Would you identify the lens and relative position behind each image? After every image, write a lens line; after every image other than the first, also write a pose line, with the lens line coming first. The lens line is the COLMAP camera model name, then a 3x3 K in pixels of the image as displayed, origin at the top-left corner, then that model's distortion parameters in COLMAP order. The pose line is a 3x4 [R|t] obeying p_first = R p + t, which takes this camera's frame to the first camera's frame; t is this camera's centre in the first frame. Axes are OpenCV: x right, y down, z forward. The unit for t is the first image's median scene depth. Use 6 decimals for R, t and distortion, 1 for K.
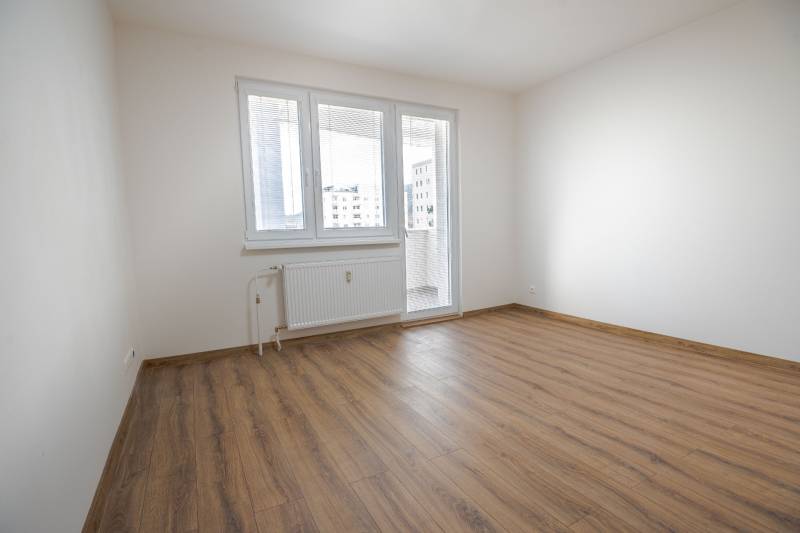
lens RADIAL K [[393.6, 0, 399.4], [0, 393.6, 264.4], [0, 0, 1]] dist [-0.026667, -0.000411]
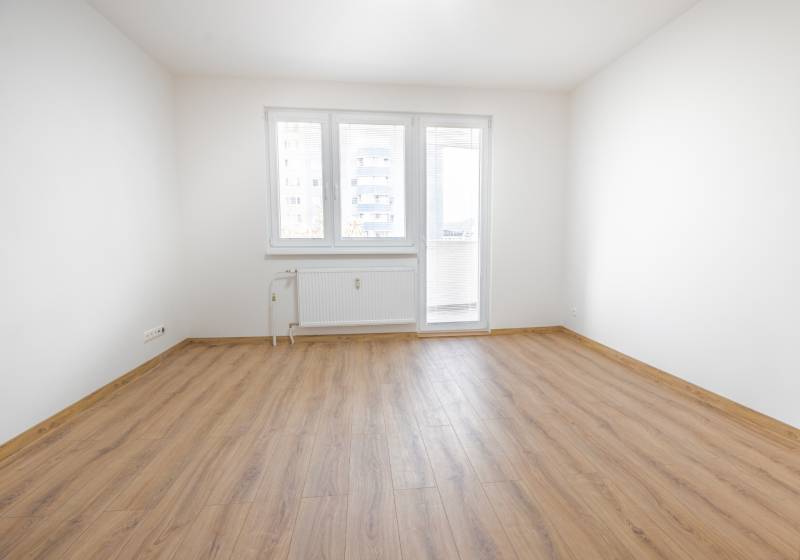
lens RADIAL K [[428.7, 0, 420.7], [0, 428.7, 279.3], [0, 0, 1]] dist [-0.026364, -0.001234]
pose [[0.935547, 0.057264, -0.348529, 0.499535], [-0.053484, 0.998359, 0.020466, -0.015392], [0.349129, -0.000506, 0.937074, -0.039970]]
